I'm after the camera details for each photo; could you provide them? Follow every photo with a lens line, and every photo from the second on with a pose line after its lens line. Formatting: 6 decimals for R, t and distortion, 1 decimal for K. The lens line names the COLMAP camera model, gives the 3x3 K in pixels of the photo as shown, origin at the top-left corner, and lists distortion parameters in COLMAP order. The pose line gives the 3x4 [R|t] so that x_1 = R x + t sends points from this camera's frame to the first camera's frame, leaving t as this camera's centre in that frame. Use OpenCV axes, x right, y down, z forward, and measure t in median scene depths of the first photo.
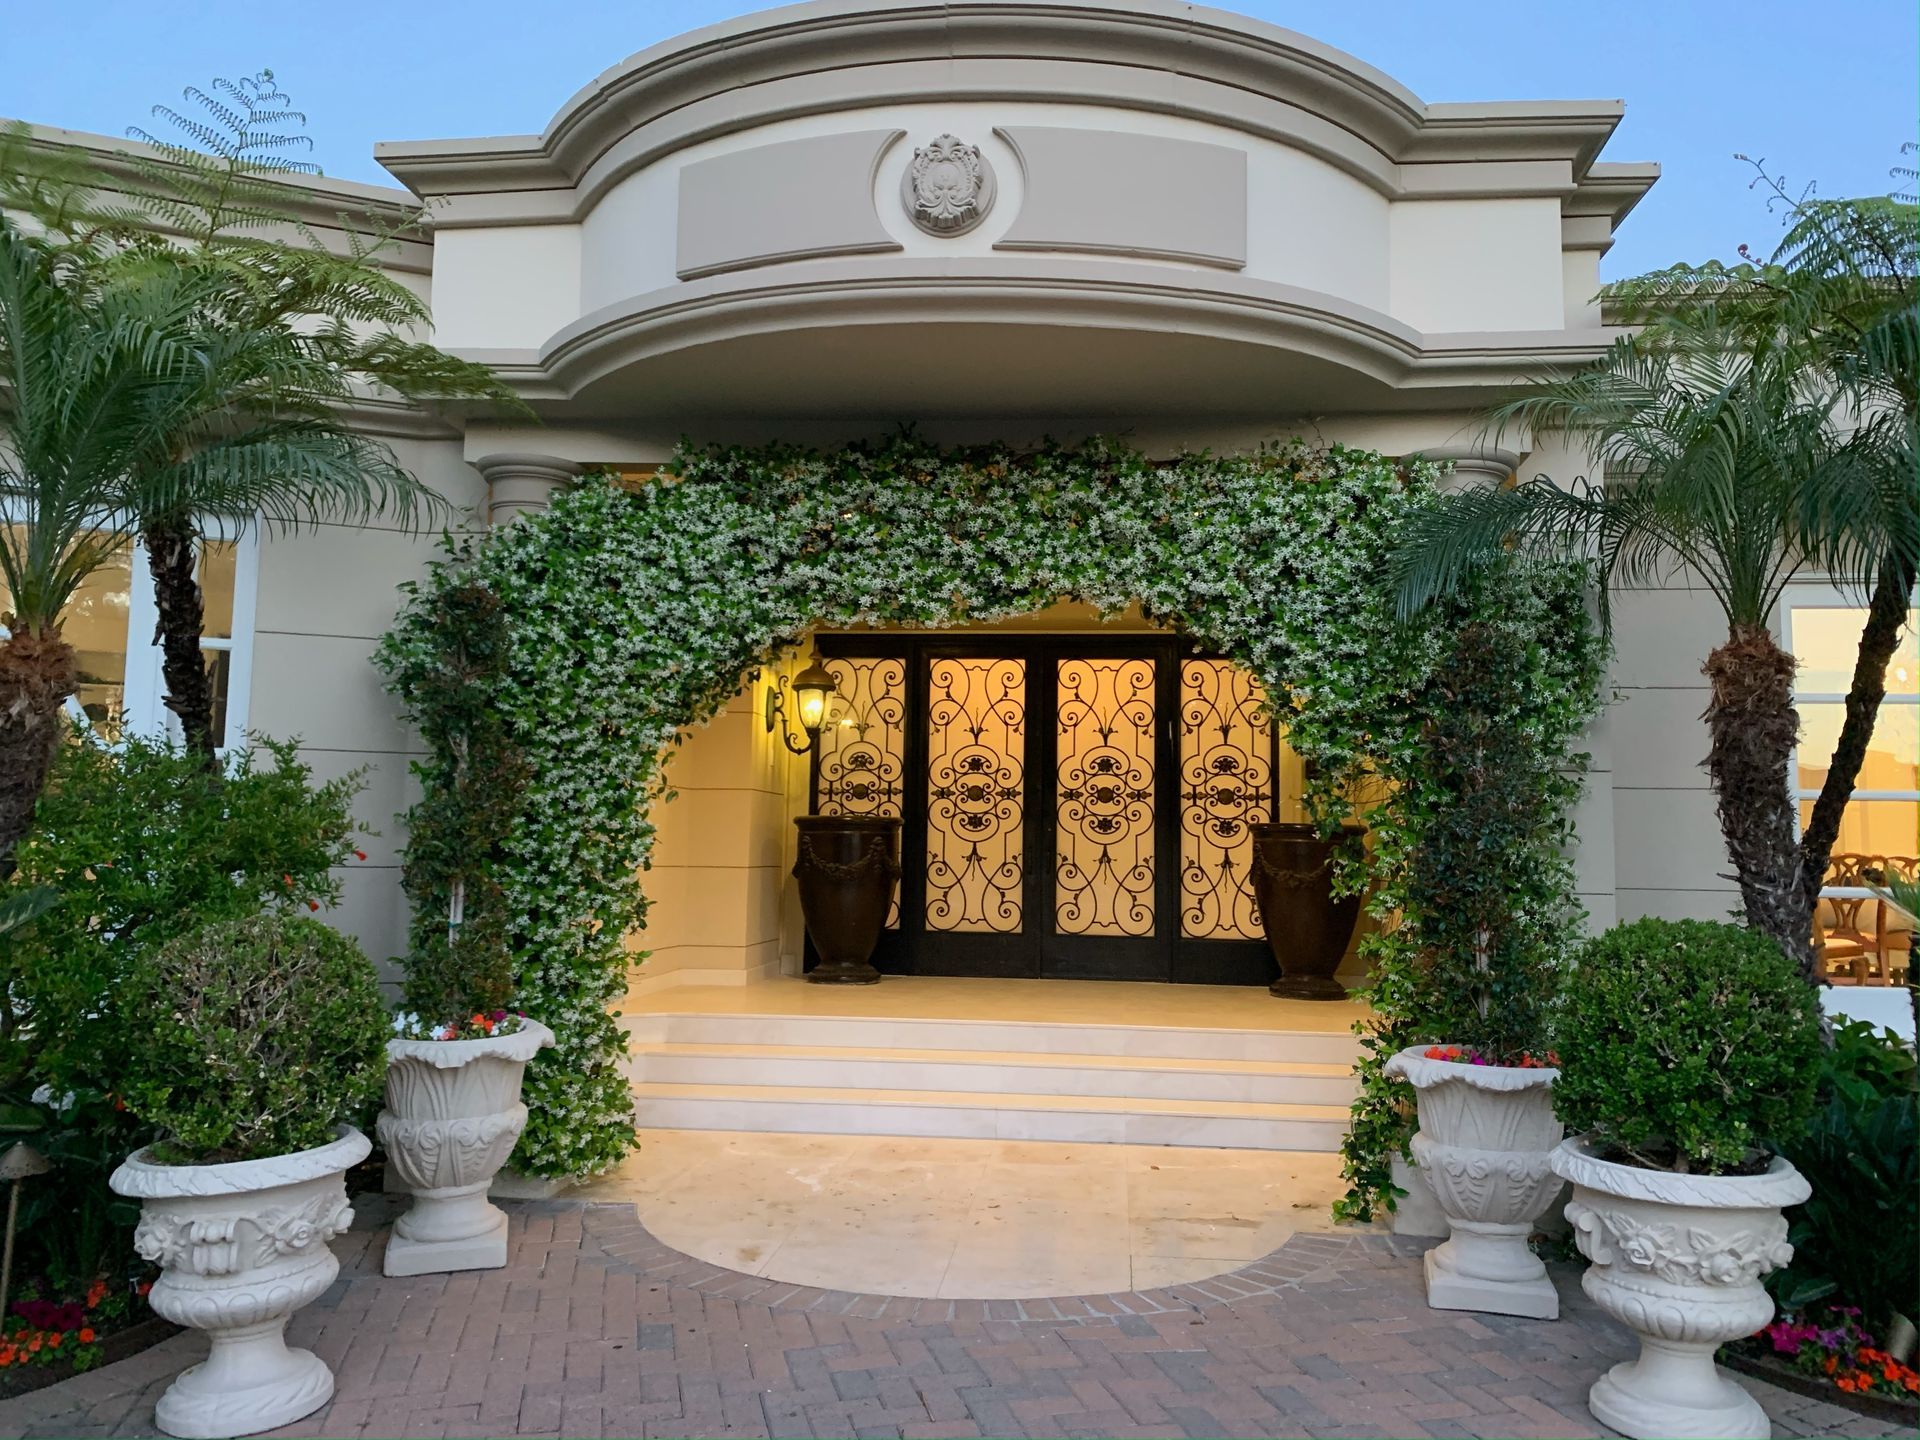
lens RADIAL K [[1448.7, 0, 960.0], [0, 1448.7, 720.0], [0, 0, 1]] dist [-0.004296, -0.002396]
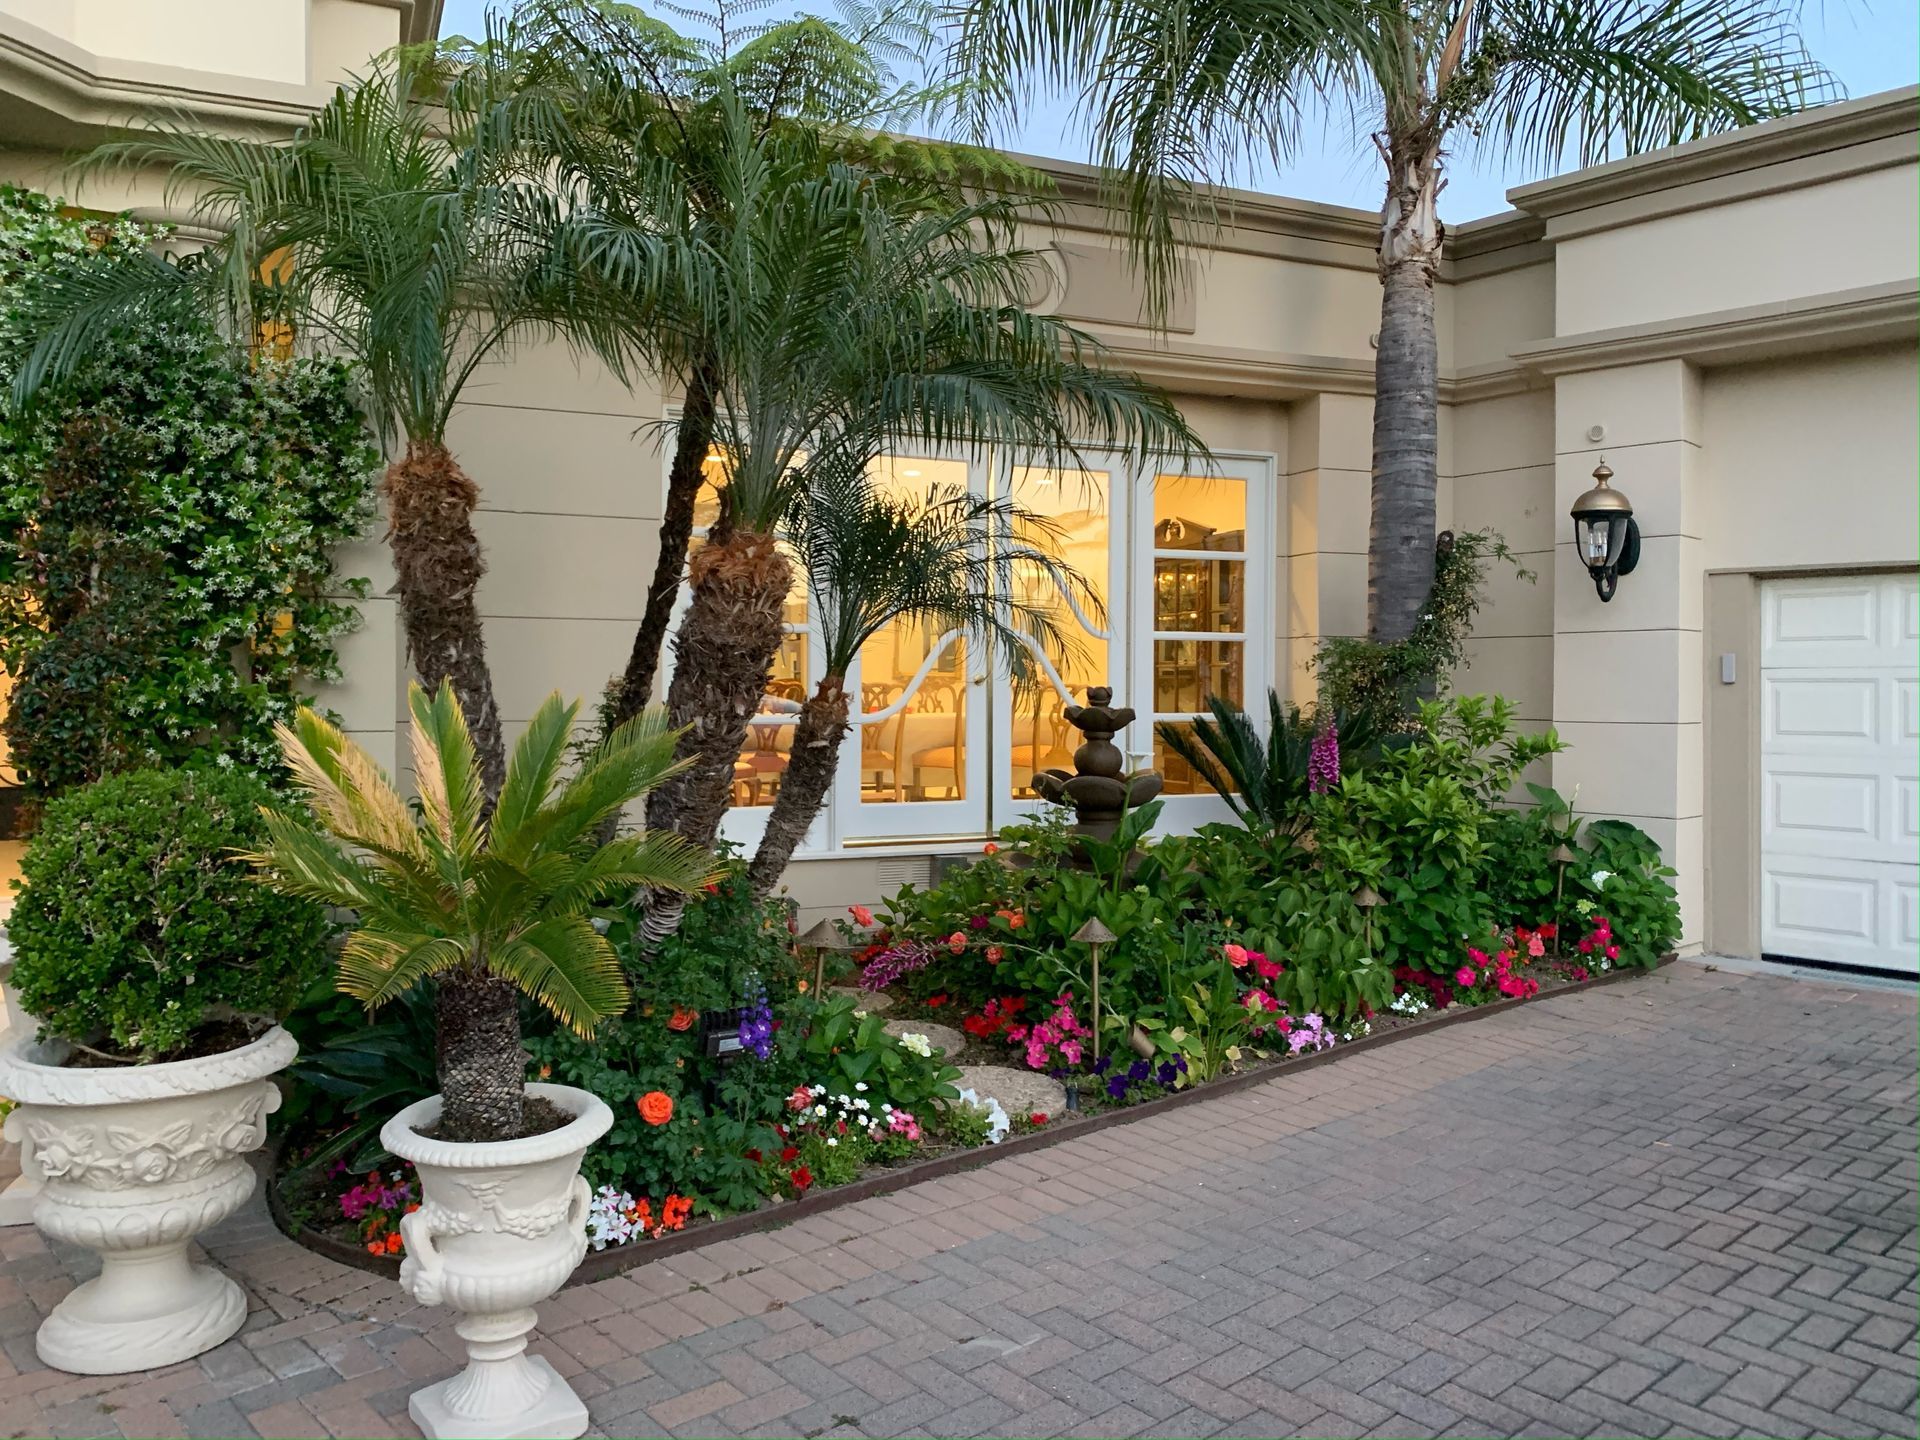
lens RADIAL K [[1448.7, 0, 960.0], [0, 1448.7, 720.0], [0, 0, 1]] dist [-0.004296, -0.002396]
pose [[0.871028, -0.020648, 0.490798, 0.300610], [-0.038892, 0.993081, 0.110802, -0.004099], [-0.489691, -0.115600, 0.864199, 0.016951]]
